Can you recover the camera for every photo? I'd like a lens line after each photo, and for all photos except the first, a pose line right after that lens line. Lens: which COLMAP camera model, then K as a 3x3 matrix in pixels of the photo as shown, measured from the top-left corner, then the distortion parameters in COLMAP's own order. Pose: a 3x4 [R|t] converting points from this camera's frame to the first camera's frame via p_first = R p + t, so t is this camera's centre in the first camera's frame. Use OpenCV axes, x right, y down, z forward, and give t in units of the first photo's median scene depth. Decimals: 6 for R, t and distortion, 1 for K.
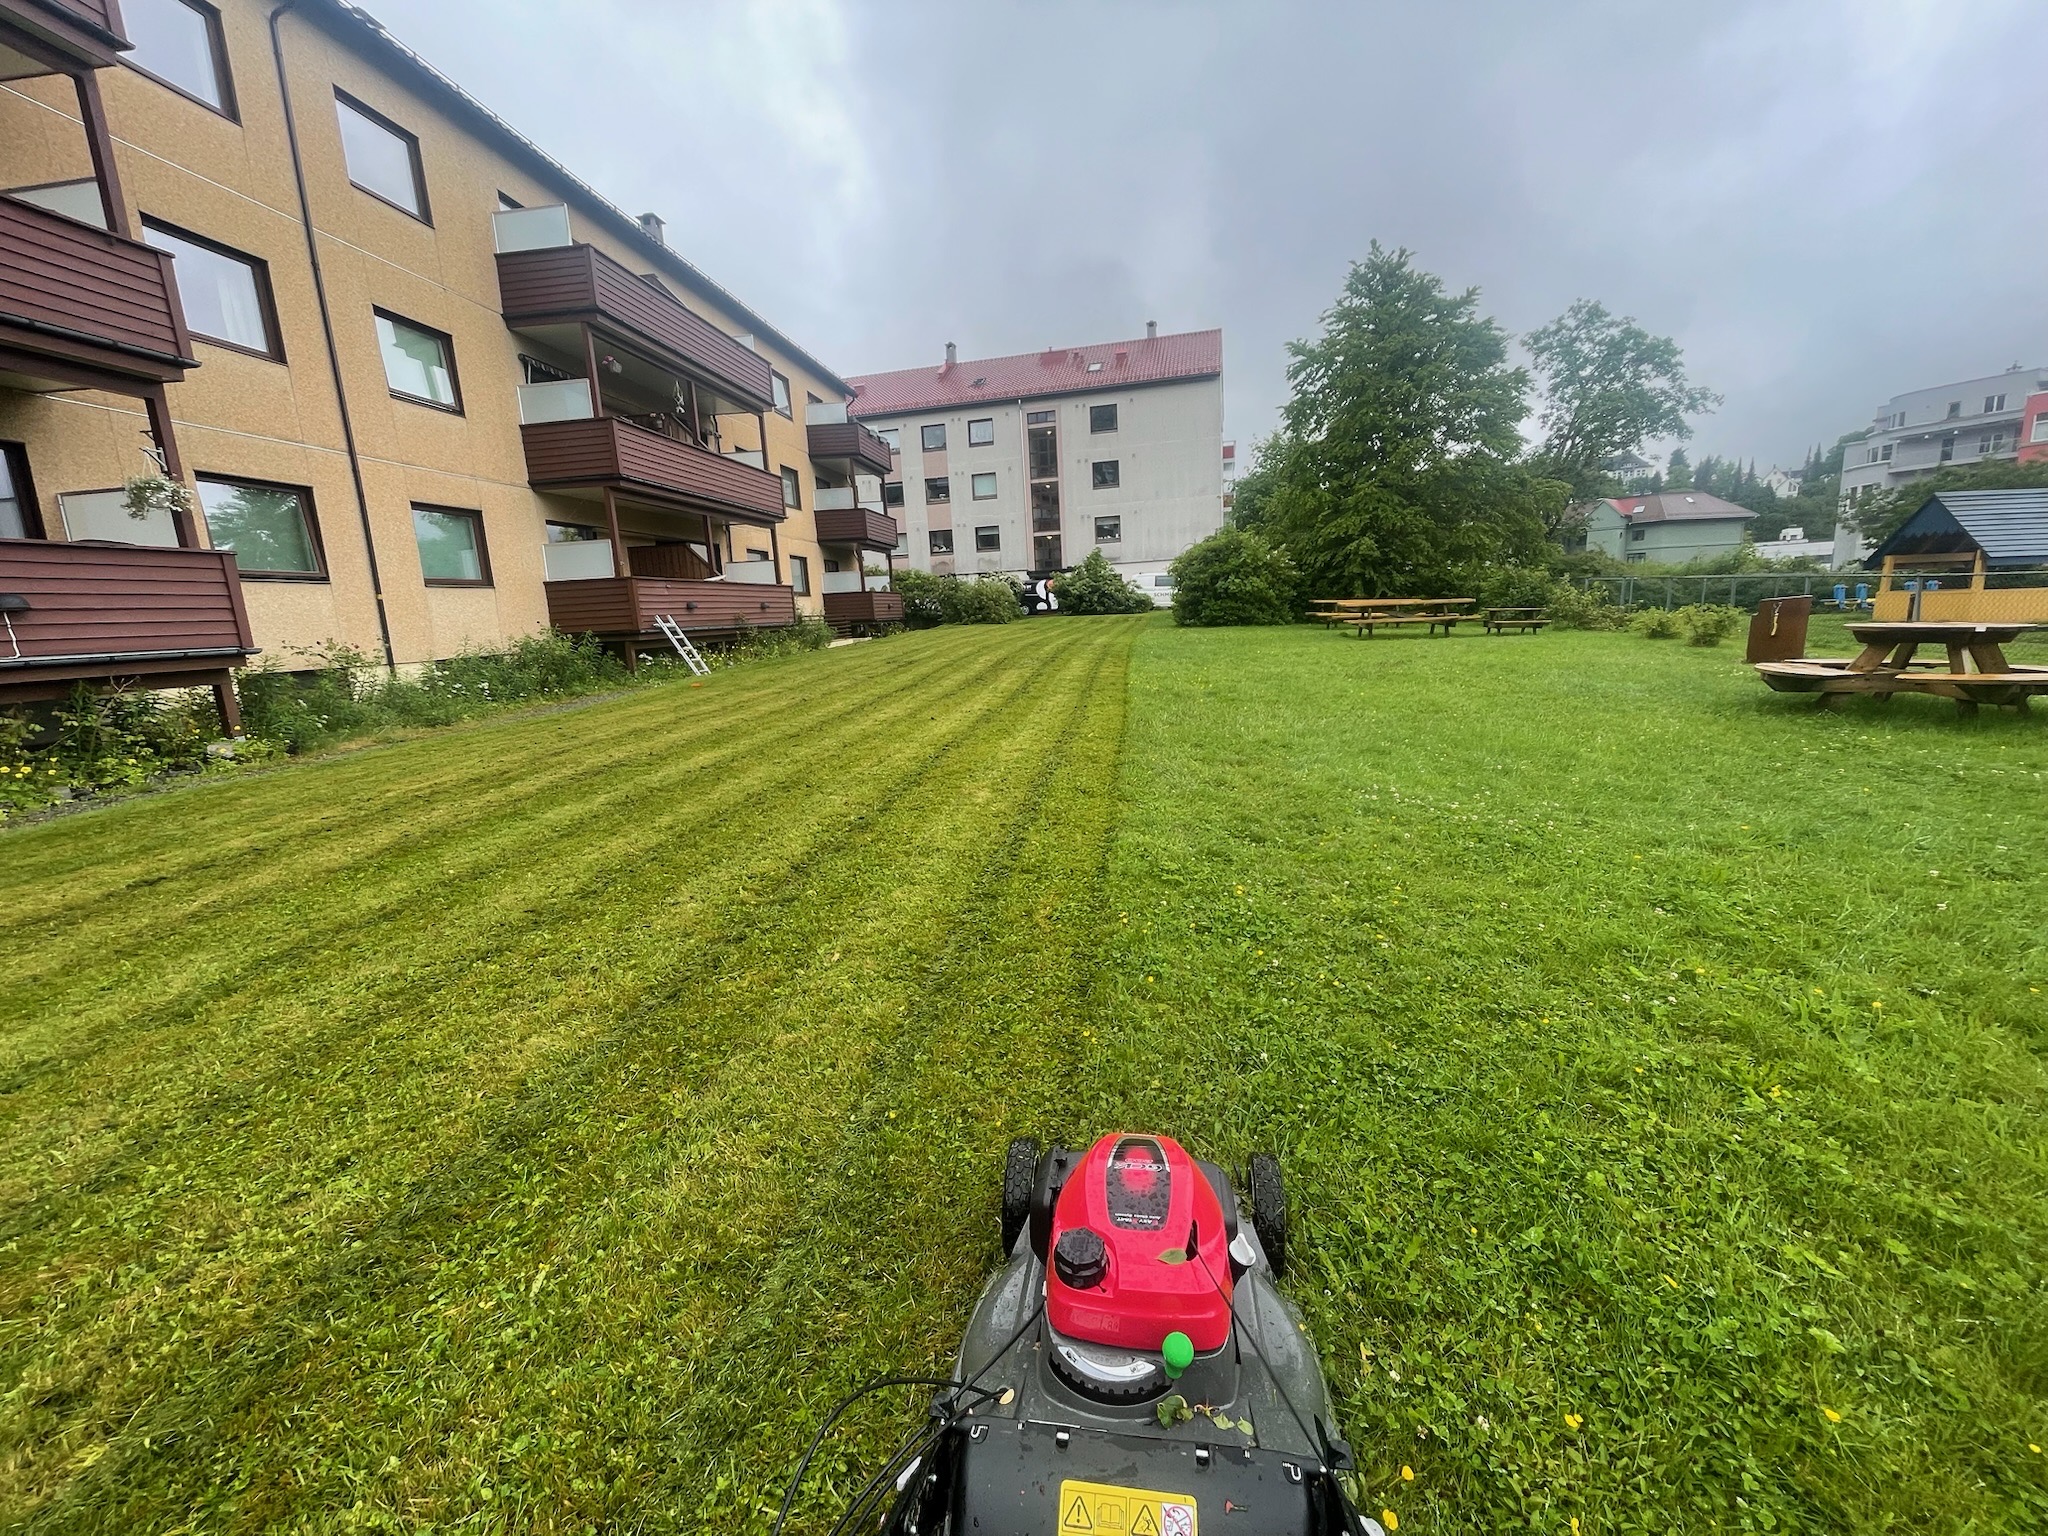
lens RADIAL K [[850.6, 0, 1024.0], [0, 850.6, 768.0], [0, 0, 1]] dist [0.020614, -0.035131]
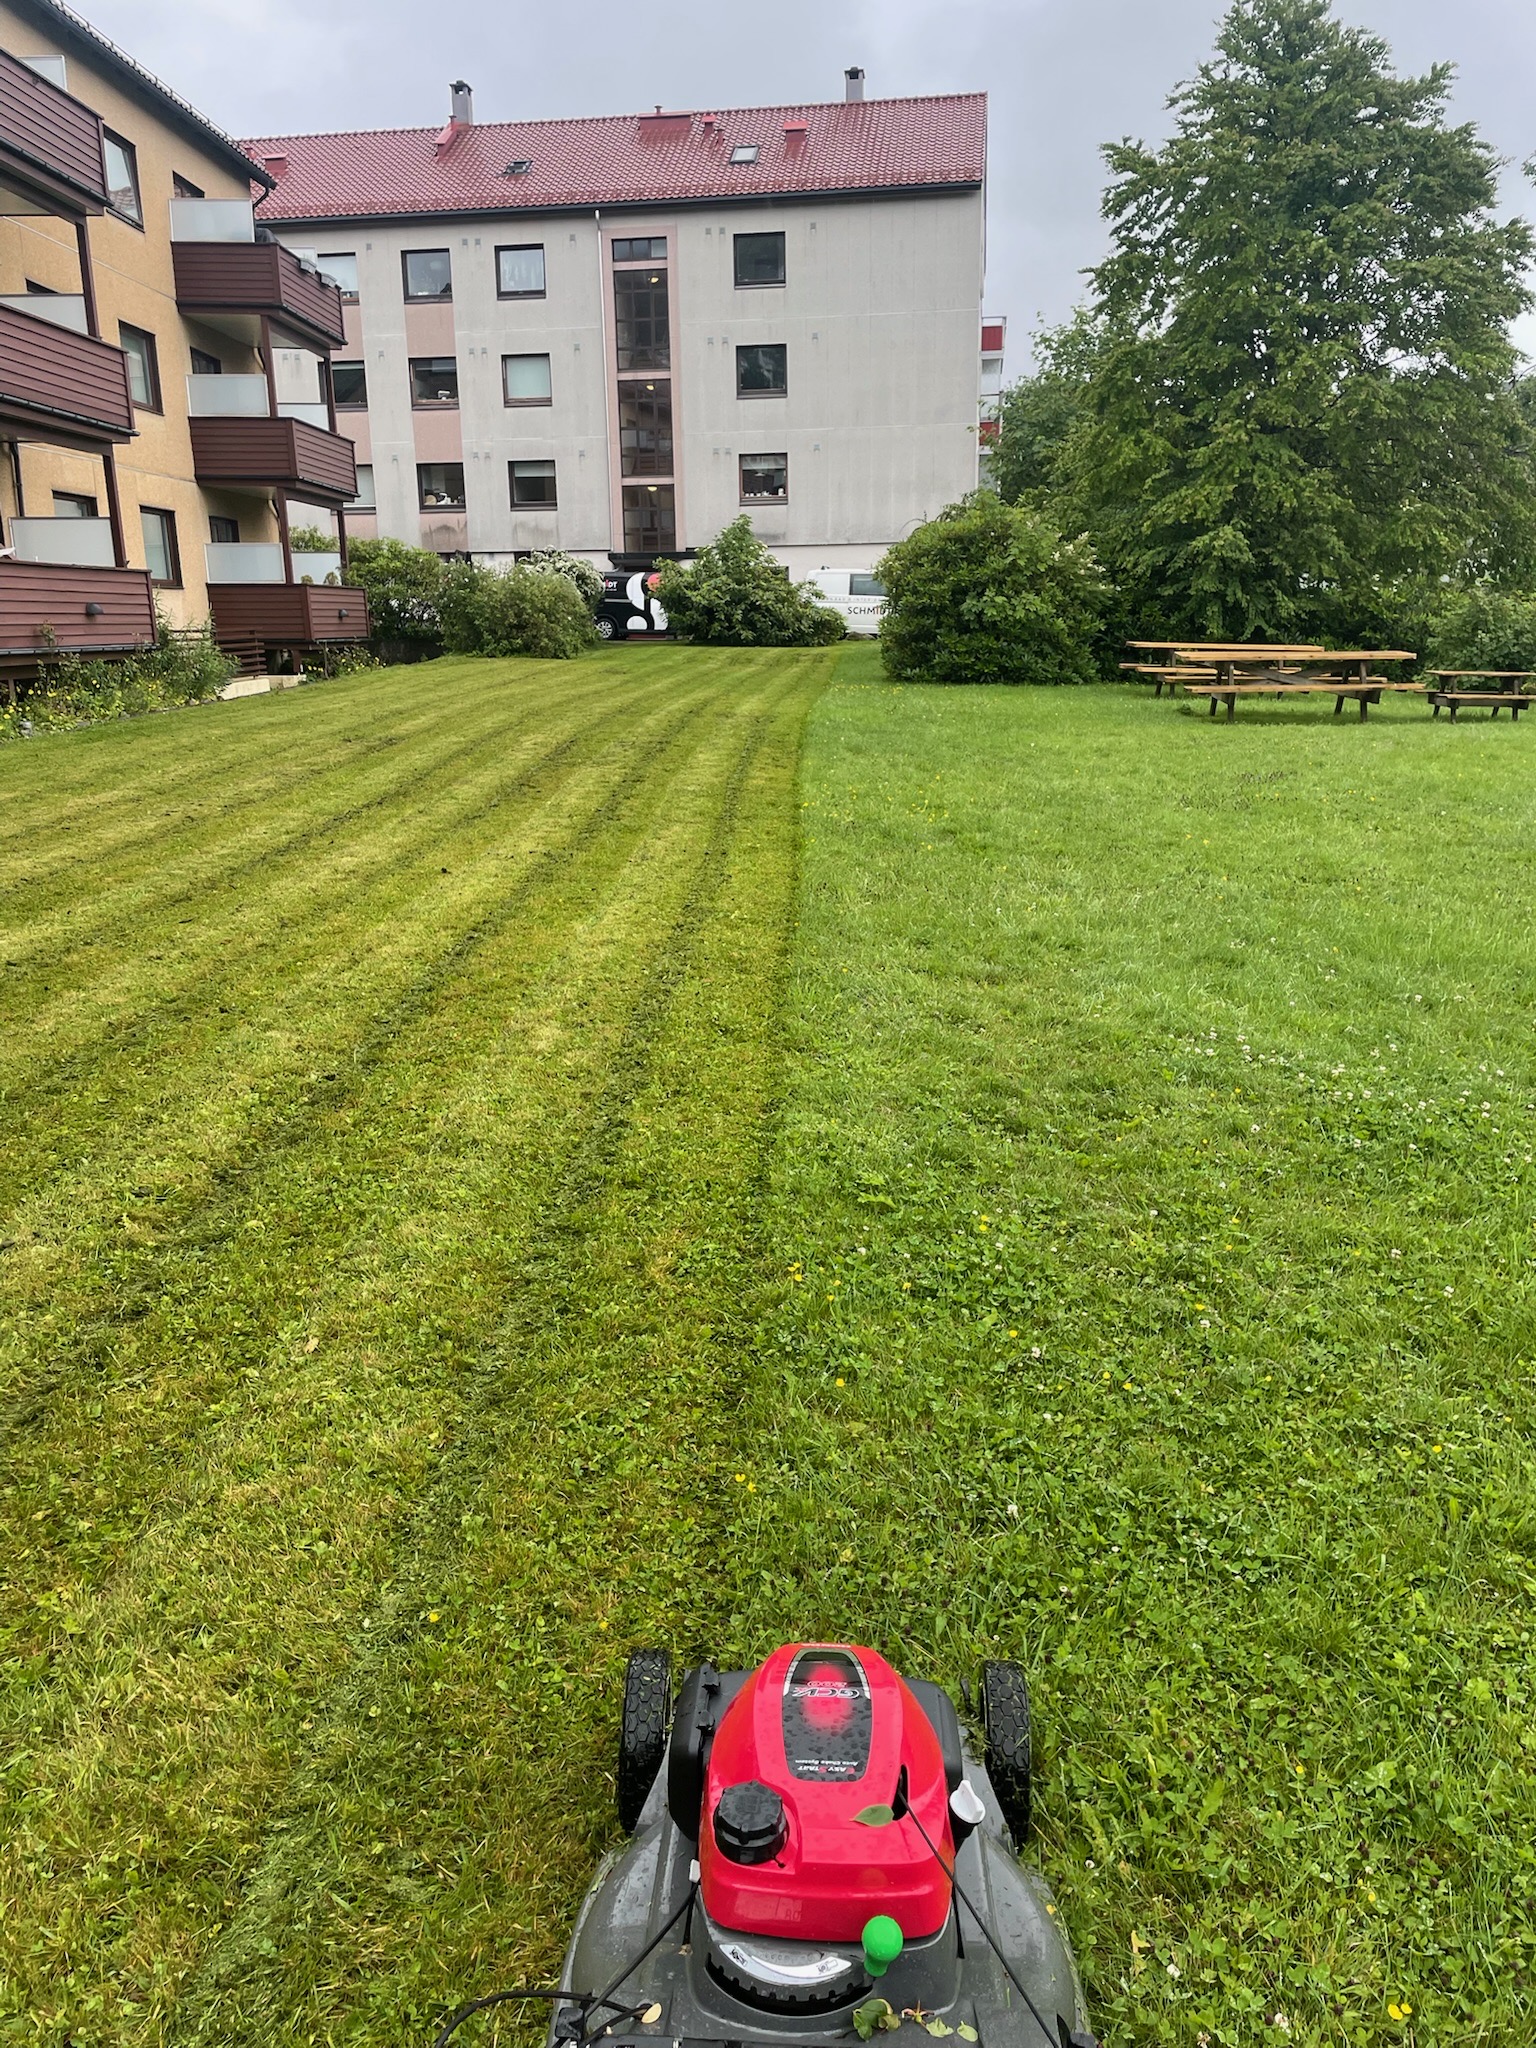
lens RADIAL K [[1577.8, 0, 768.0], [0, 1577.8, 1024.0], [0, 0, 1]] dist [0.098850, -0.124835]
pose [[0.994158, 0.013254, 0.107122, -0.021752], [-0.019480, 0.998168, 0.057279, -0.054653], [-0.106167, -0.059031, 0.992595, -0.091803]]
